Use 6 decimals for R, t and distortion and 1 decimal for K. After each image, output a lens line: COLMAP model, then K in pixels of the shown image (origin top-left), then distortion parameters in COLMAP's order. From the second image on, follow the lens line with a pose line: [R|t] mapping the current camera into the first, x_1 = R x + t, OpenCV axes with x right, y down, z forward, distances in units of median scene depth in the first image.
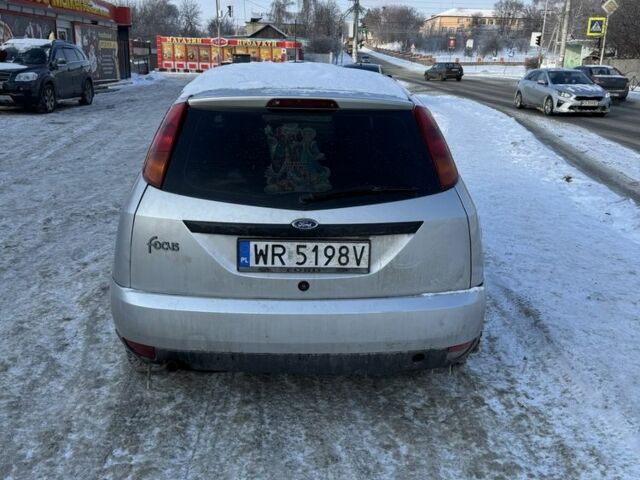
lens RADIAL K [[604.7, 0, 321.1], [0, 604.7, 238.1], [0, 0, 1]] dist [0.019166, 0.000000]
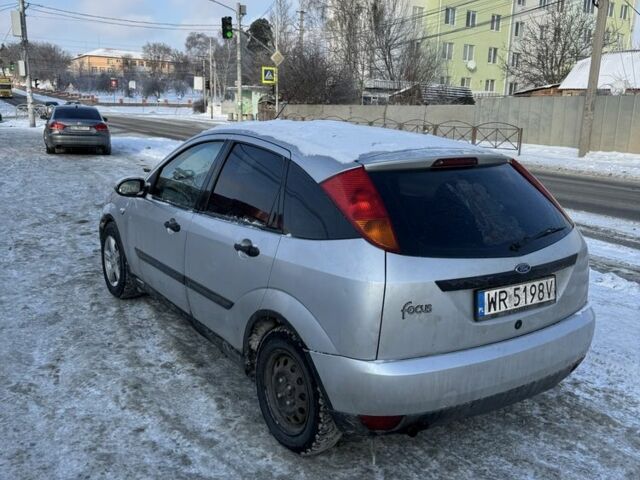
lens RADIAL K [[604.7, 0, 320.6], [0, 604.7, 240.6], [0, 0, 1]] dist [0.019166, 0.000000]
pose [[0.841303, -0.110139, 0.529225, -0.903607], [0.140432, 0.989940, -0.017224, -0.104787], [-0.522004, 0.088811, 0.848307, 0.224944]]
